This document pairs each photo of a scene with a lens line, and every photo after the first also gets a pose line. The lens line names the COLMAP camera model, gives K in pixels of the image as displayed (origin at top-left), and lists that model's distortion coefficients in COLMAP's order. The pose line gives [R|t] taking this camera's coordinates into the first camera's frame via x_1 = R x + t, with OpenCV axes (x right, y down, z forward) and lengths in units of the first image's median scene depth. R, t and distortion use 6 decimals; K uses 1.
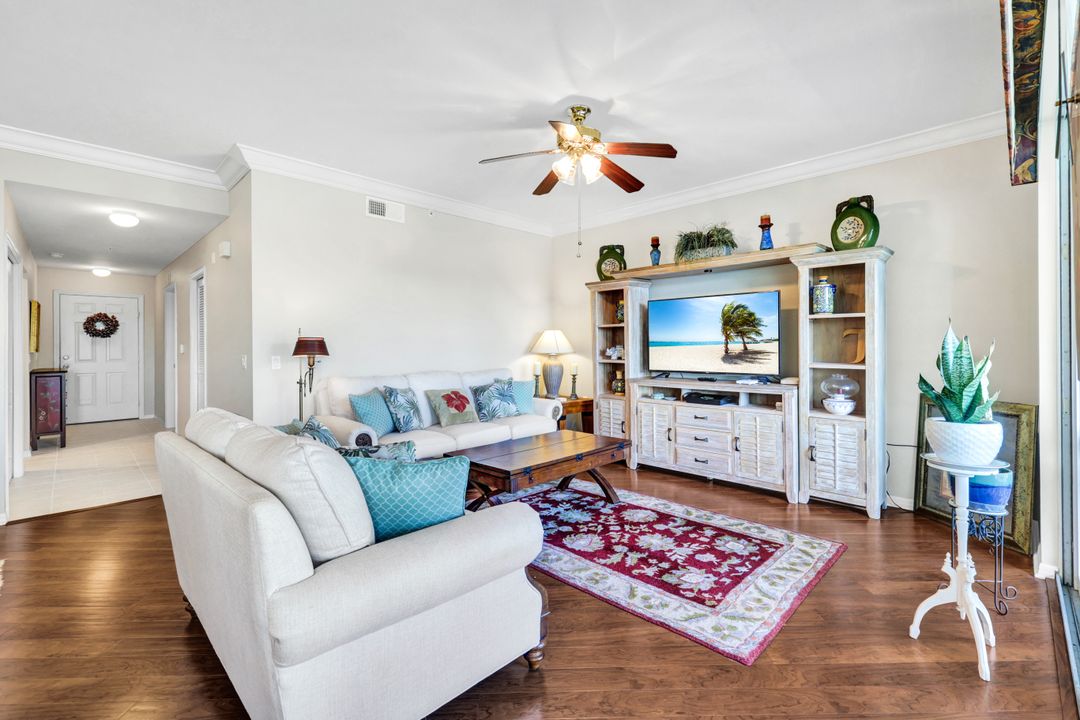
lens RADIAL K [[472.9, 0, 538.5], [0, 472.9, 342.4], [0, 0, 1]] dist [0.000924, 0.000587]
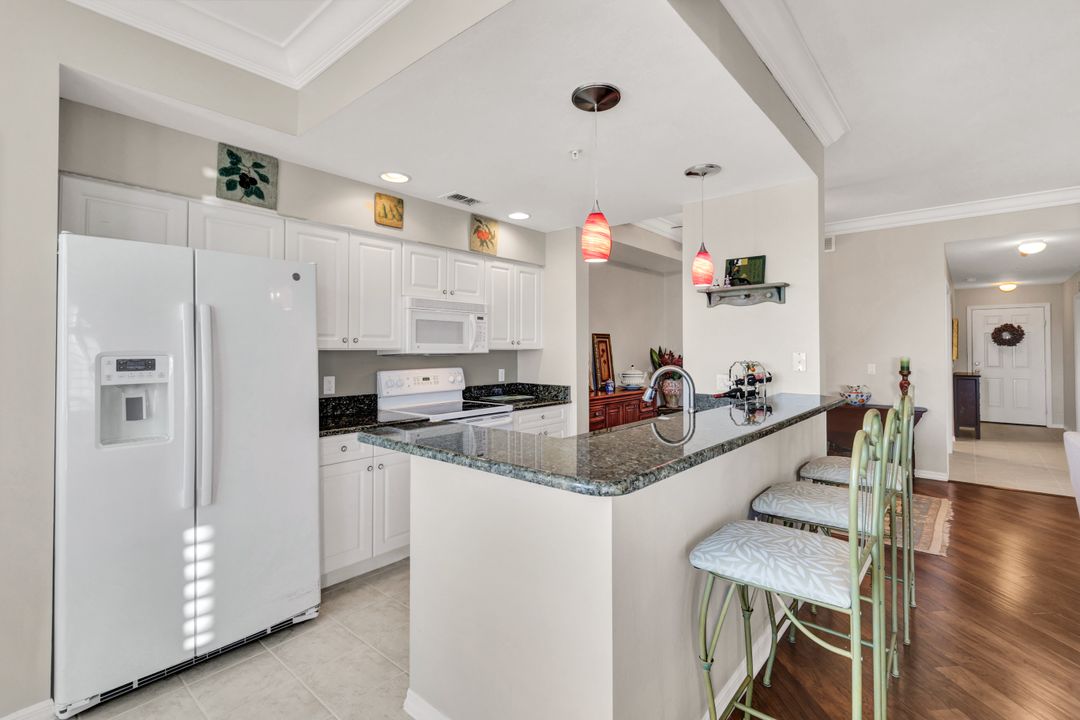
lens RADIAL K [[493.5, 0, 534.5], [0, 493.5, 349.1], [0, 0, 1]] dist [0.006536, -0.001942]
pose [[0.072316, -0.002049, -0.997380, 0.249543], [0.010070, 0.999948, -0.001324, -0.024156], [0.997331, -0.009948, 0.072333, -0.311338]]
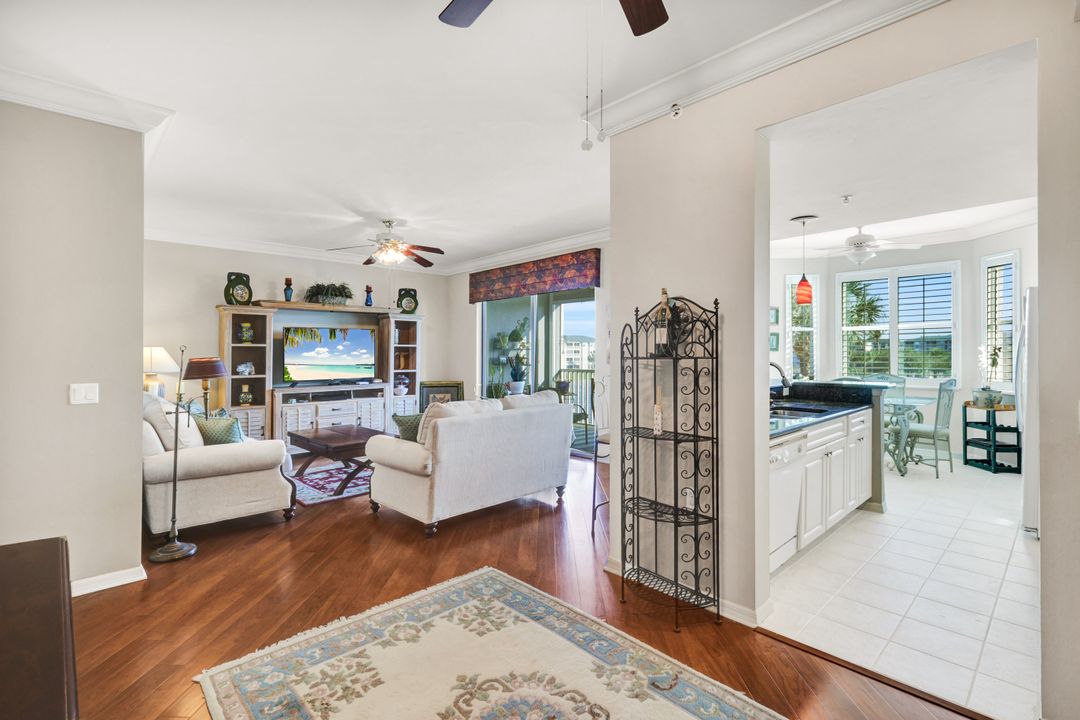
lens RADIAL K [[493.5, 0, 545.1], [0, 493.5, 348.0], [0, 0, 1]] dist [0.006536, -0.001942]
pose [[0.006189, 0.015536, 0.999860, -1.462675], [-0.000406, 0.999879, -0.015534, -0.015582], [-0.999981, -0.000310, 0.006195, 0.392285]]
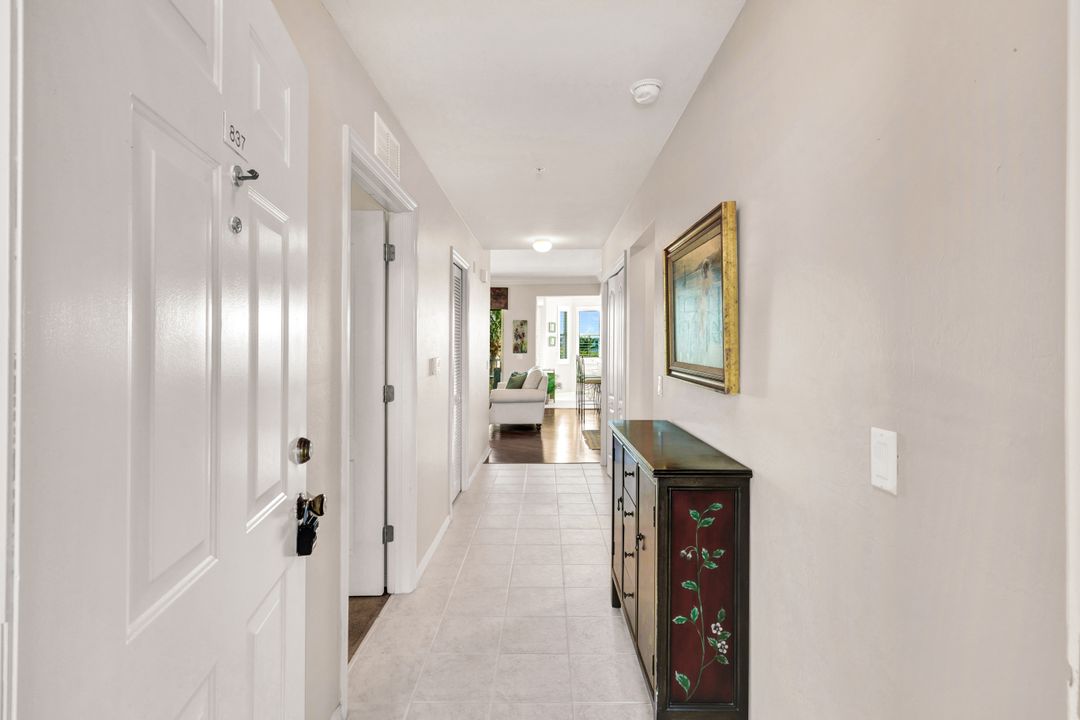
lens RADIAL K [[519.5, 0, 540.0], [0, 519.5, 352.4], [0, 0, 1]] dist [0.002762, -0.000525]
pose [[-0.704965, -0.000920, 0.709241, -2.159481], [-0.000313, 0.999999, 0.000985, 0.006960], [-0.709242, 0.000472, -0.704965, 2.321055]]
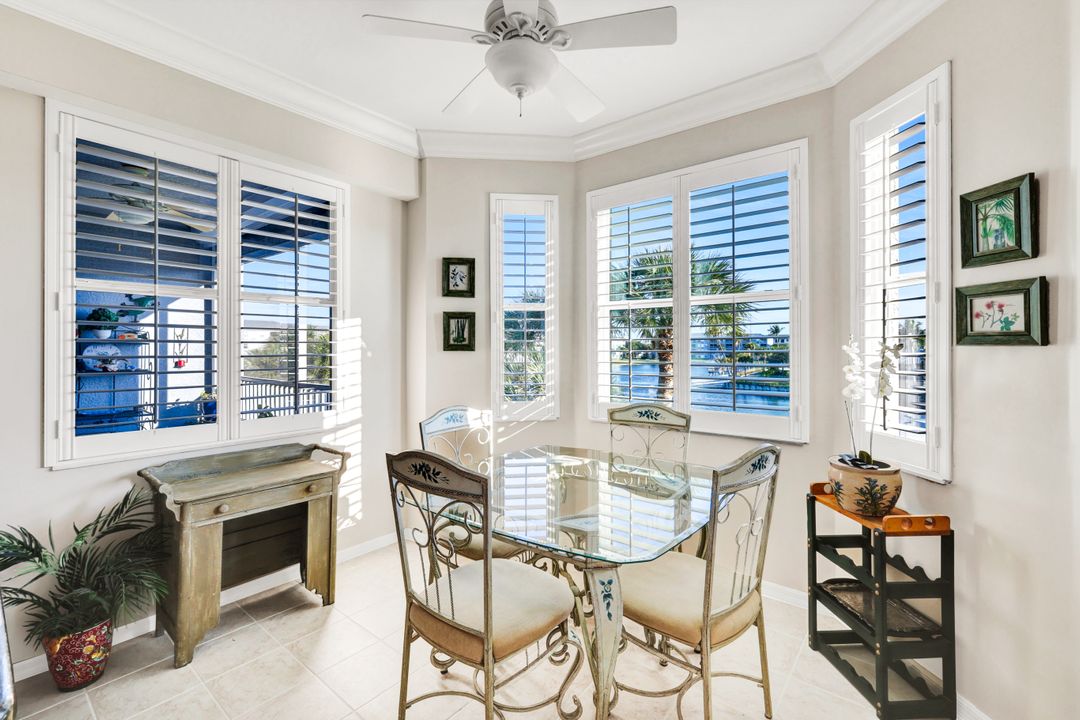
lens RADIAL K [[472.9, 0, 533.3], [0, 472.9, 344.8], [0, 0, 1]] dist [0.000924, 0.000587]
pose [[-0.110297, 0.008560, 0.993862, -0.377033], [-0.002859, 0.999956, -0.008930, -0.036382], [-0.993895, -0.003826, -0.110268, -0.565063]]
